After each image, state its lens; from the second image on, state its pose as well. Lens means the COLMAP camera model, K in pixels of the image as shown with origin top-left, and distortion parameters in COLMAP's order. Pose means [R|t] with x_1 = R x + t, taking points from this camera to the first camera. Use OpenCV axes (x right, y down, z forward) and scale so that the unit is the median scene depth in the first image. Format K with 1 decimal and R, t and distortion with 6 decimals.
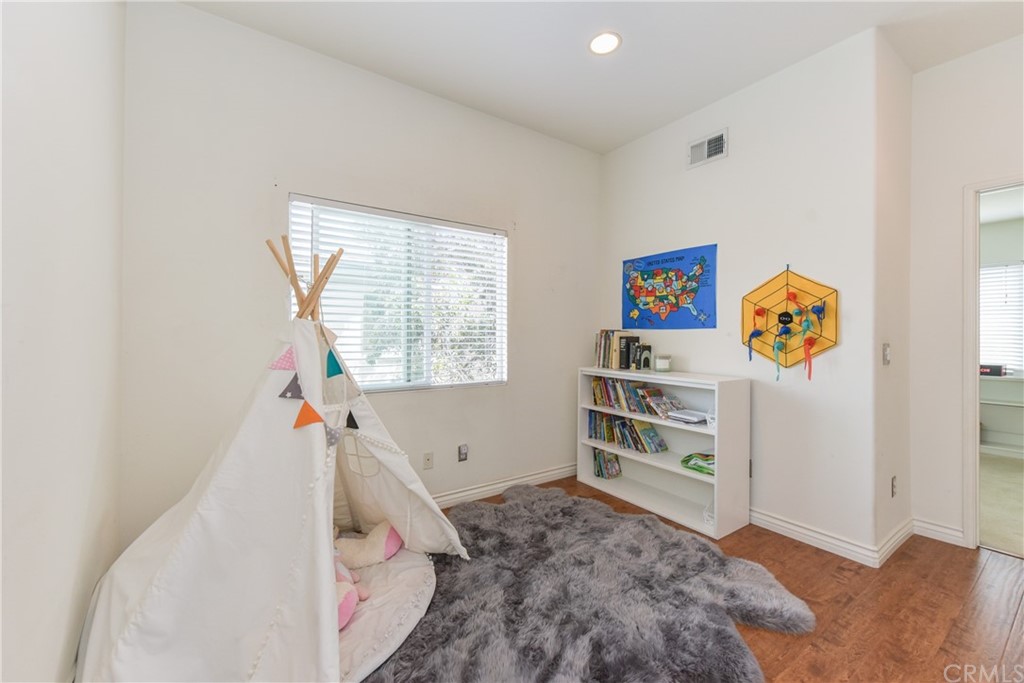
lens RADIAL K [[405.1, 0, 508.4], [0, 405.1, 336.2], [0, 0, 1]] dist [0.014057, 0.000088]
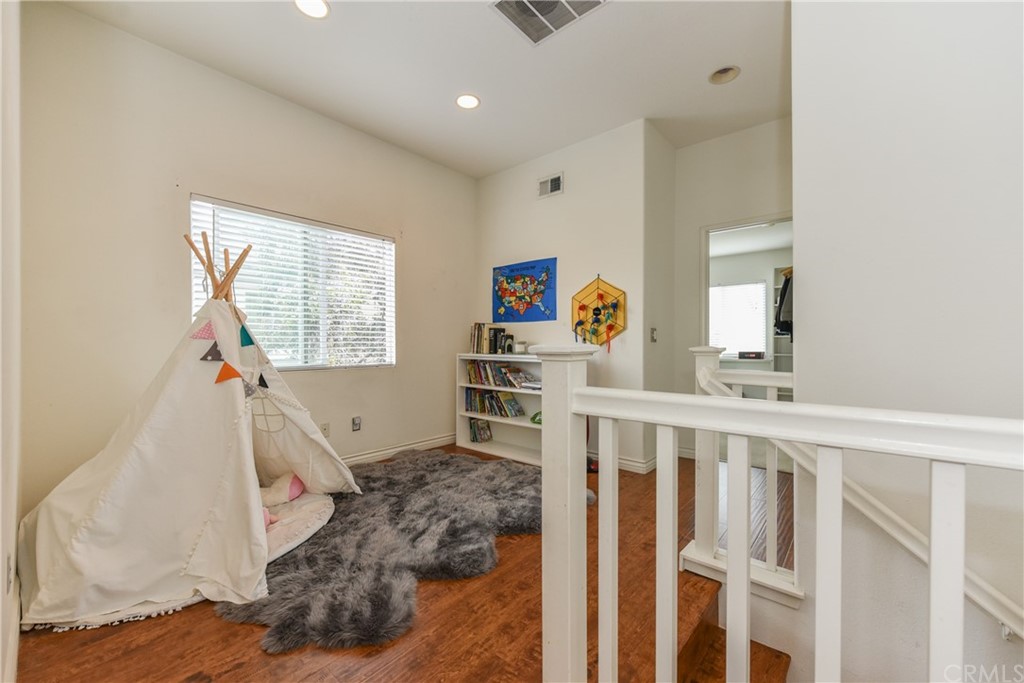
lens RADIAL K [[405.1, 0, 509.4], [0, 405.1, 345.0], [0, 0, 1]] dist [0.014057, 0.000088]
pose [[0.968888, -0.006753, 0.247408, 0.031771], [0.006724, 0.999977, 0.000962, 0.066485], [-0.247409, 0.000732, 0.968911, -0.286164]]
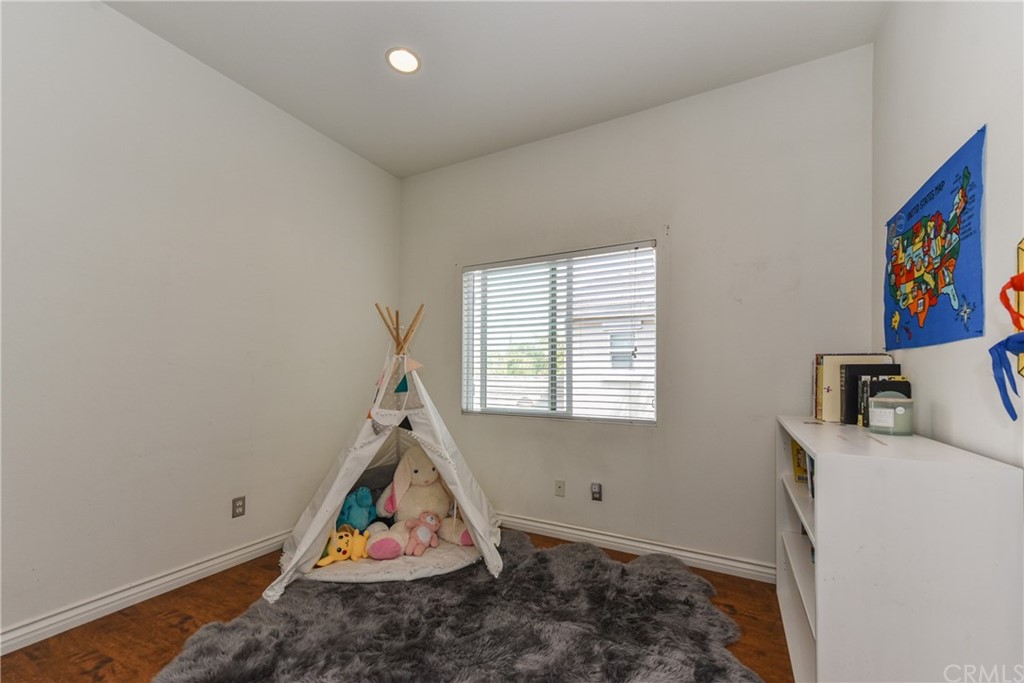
lens RADIAL K [[405.1, 0, 522.8], [0, 405.1, 369.9], [0, 0, 1]] dist [0.014057, 0.000088]
pose [[0.478766, -0.010471, -0.877880, 0.712217], [-0.007345, 0.999846, -0.015931, 0.025435], [0.877912, 0.014075, 0.478615, 0.448887]]
